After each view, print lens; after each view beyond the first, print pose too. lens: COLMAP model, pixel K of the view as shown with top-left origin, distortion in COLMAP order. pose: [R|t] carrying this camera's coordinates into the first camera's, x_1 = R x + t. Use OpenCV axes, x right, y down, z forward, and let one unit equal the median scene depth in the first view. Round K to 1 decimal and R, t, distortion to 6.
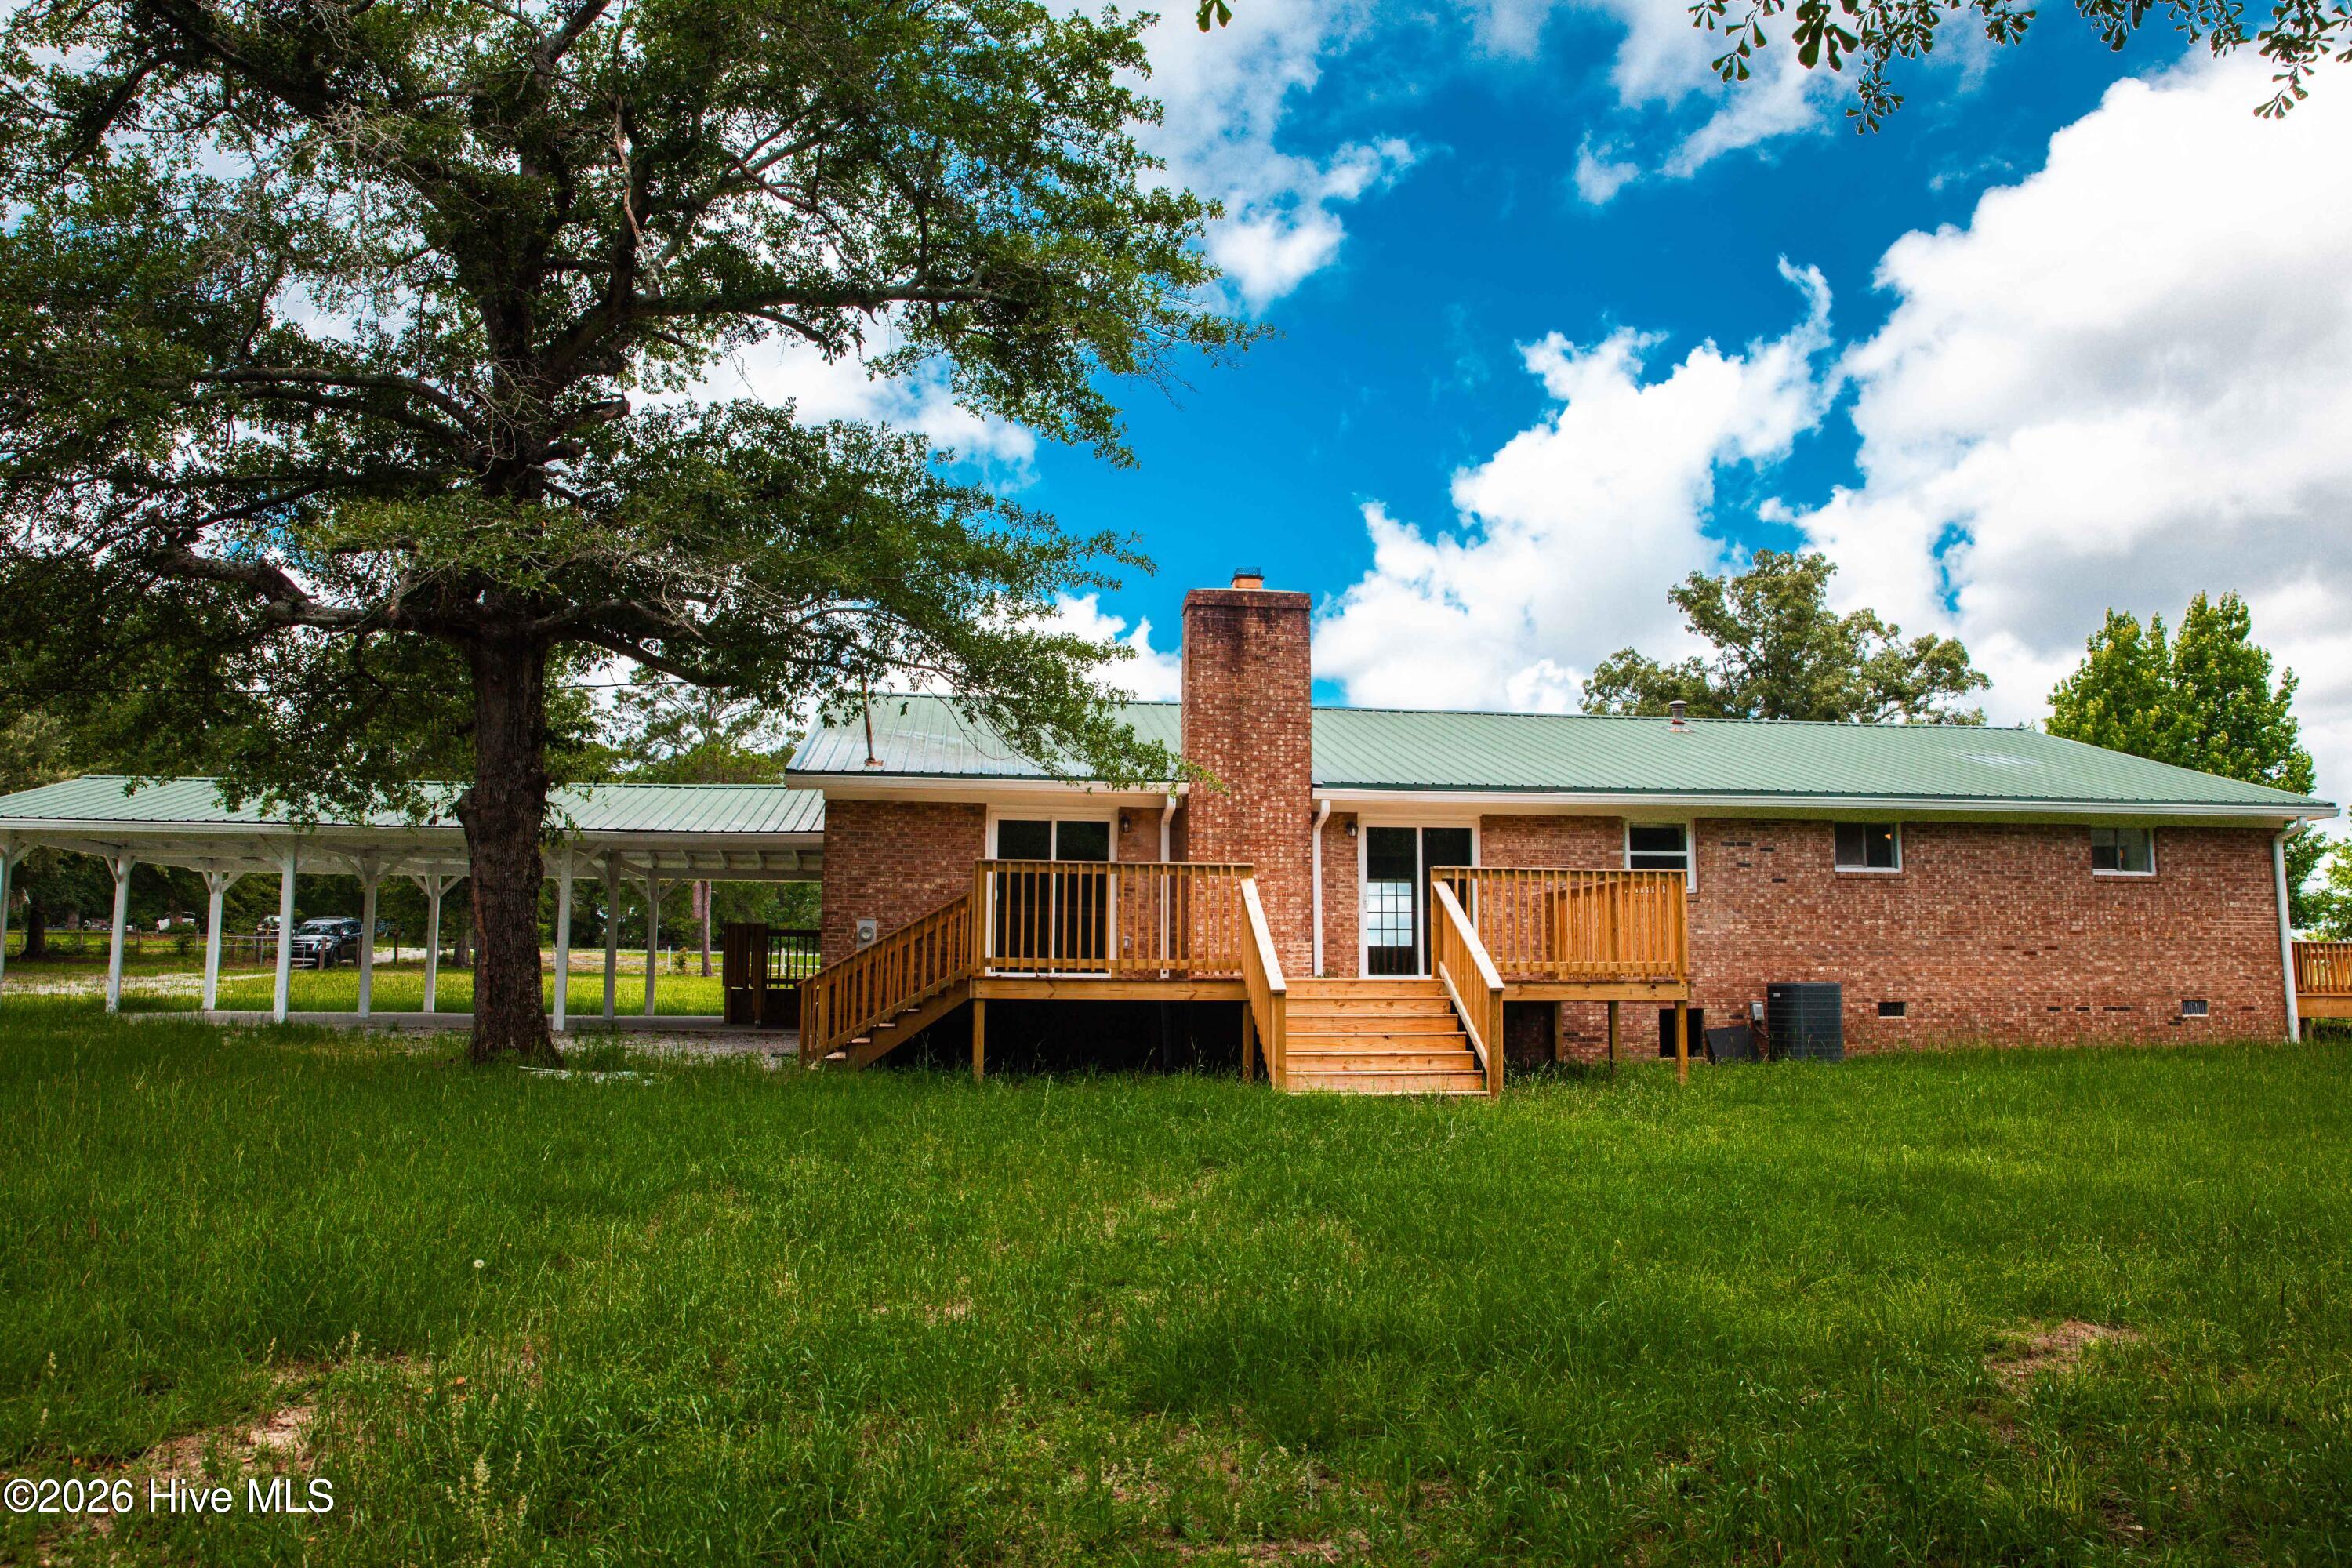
lens RADIAL K [[1617.5, 0, 1167.7], [0, 1617.5, 754.8], [0, 0, 1]] dist [-0.106934, 0.067471]
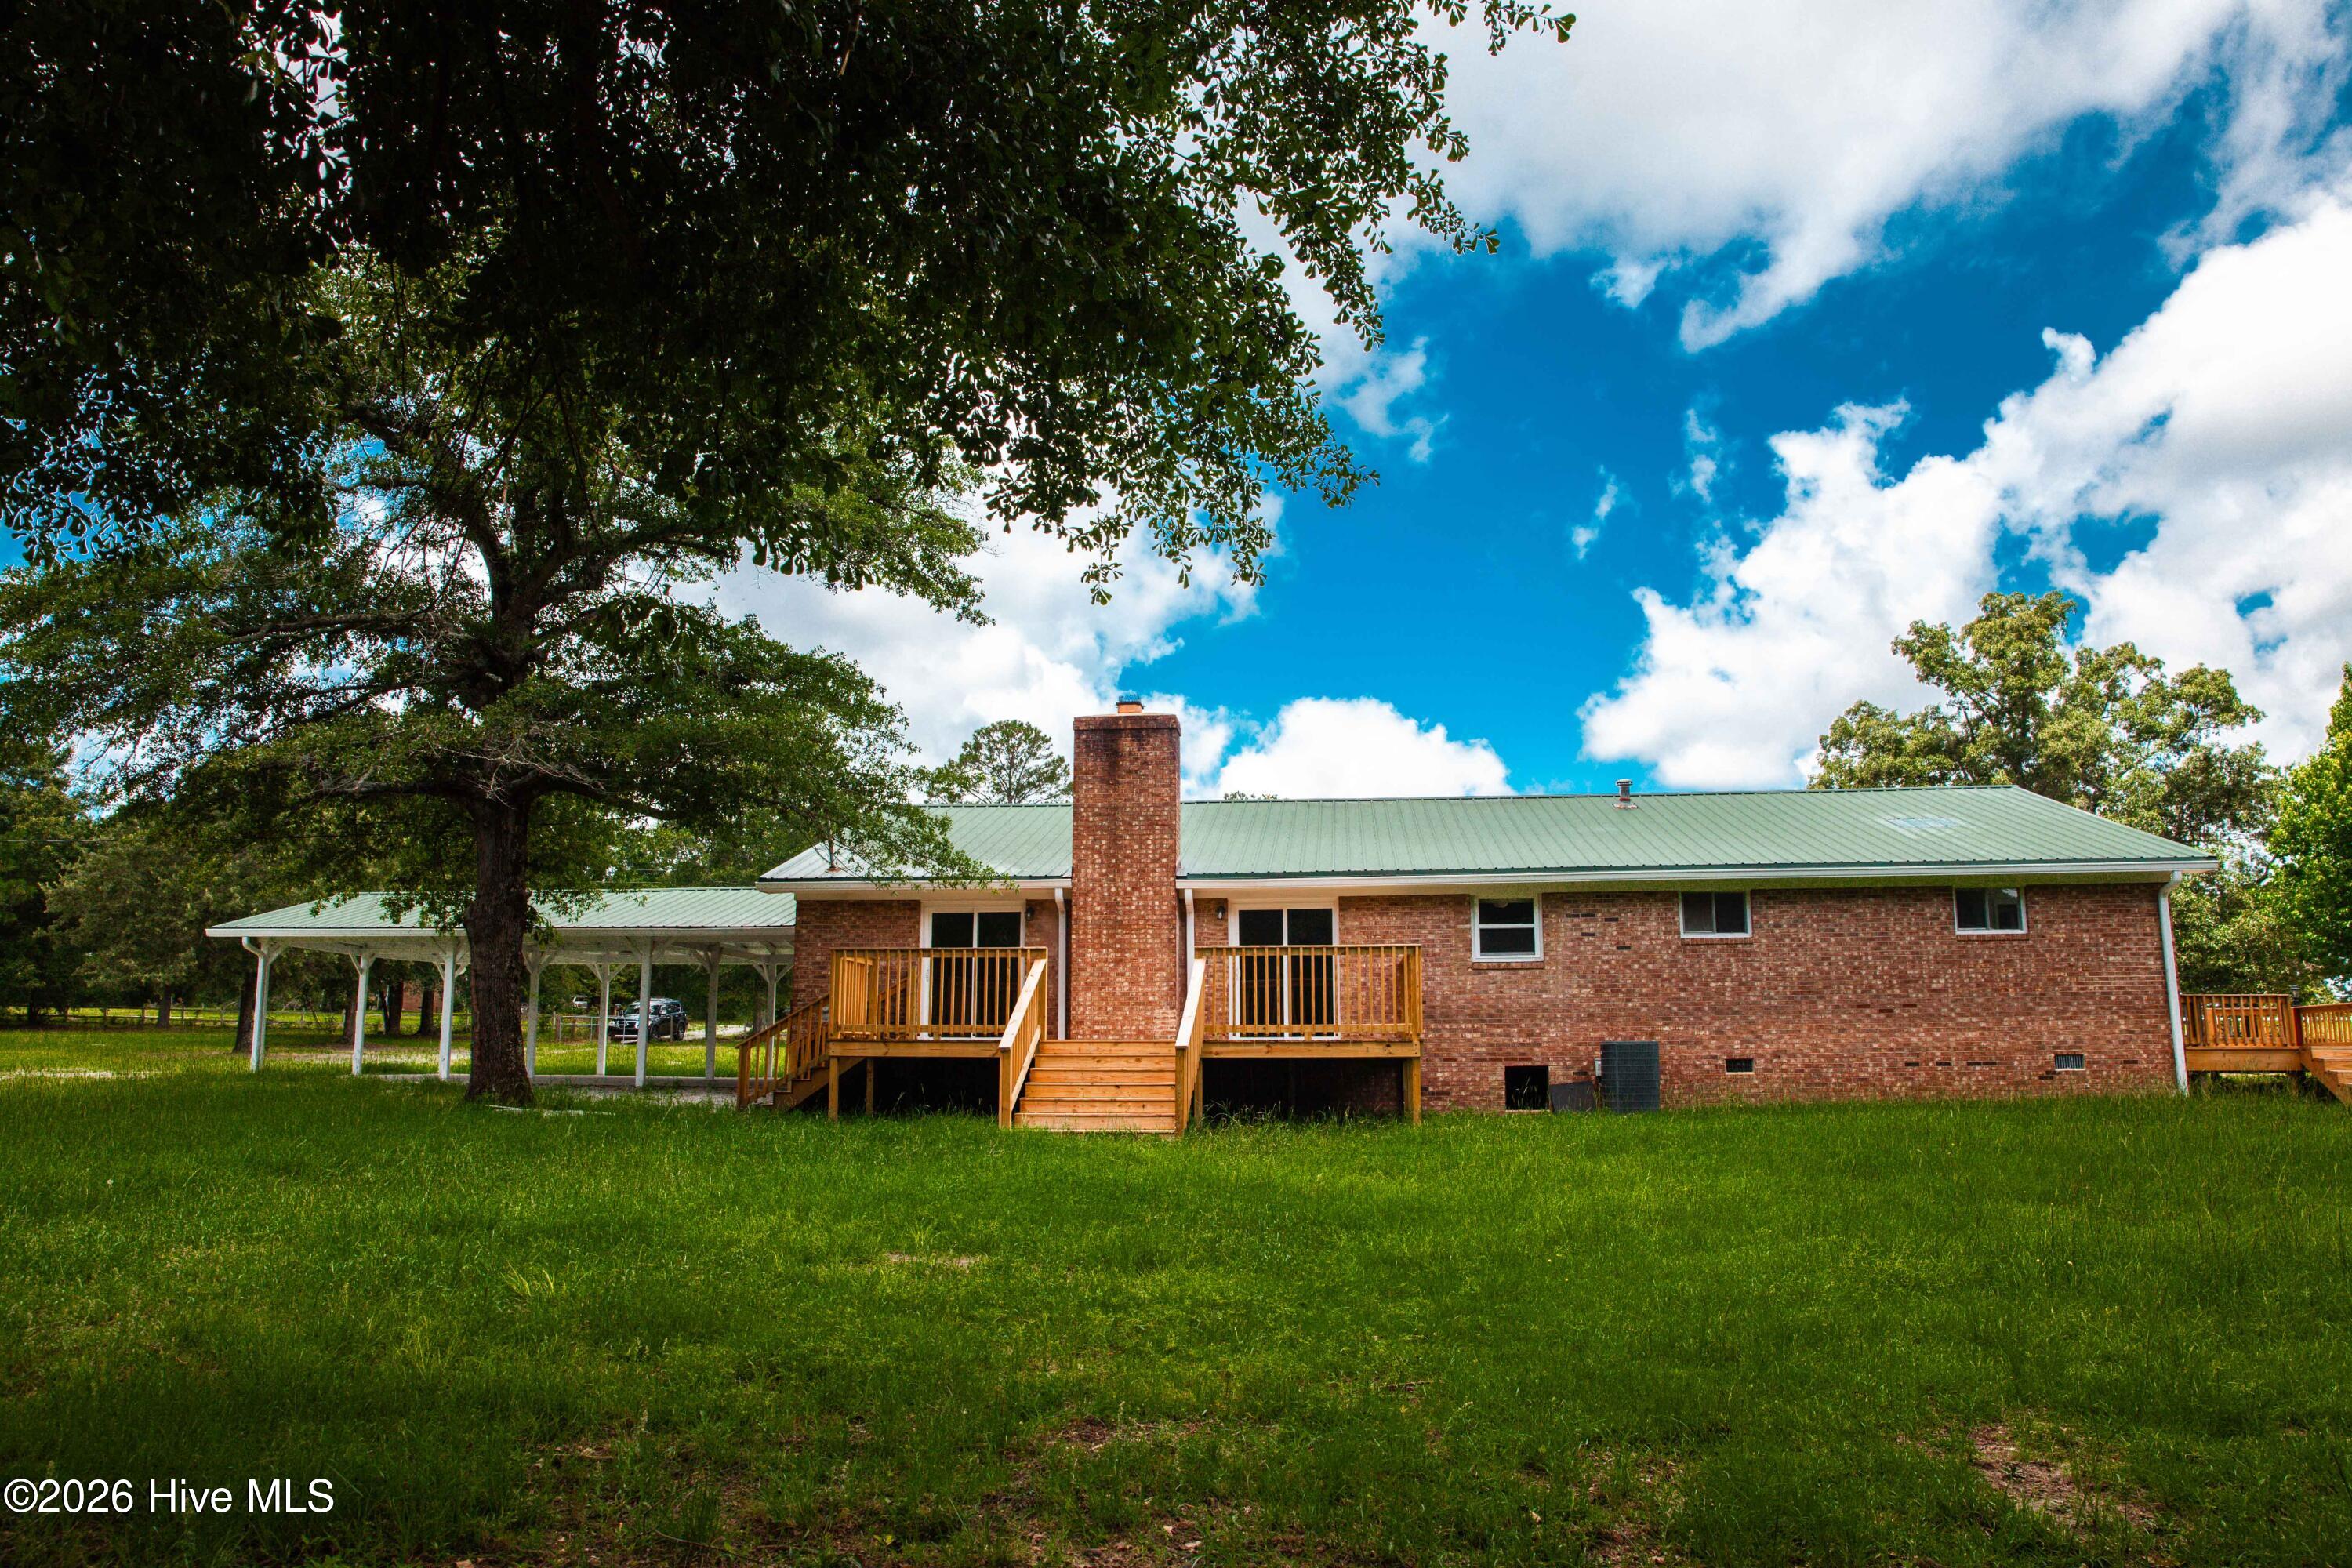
lens RADIAL K [[1617.5, 0, 1167.7], [0, 1617.5, 754.8], [0, 0, 1]] dist [-0.106934, 0.067471]
pose [[0.970711, -0.050141, -0.234958, 0.344782], [0.040067, 0.998069, -0.047459, -0.013715], [0.236884, 0.036655, 0.970846, -0.146567]]
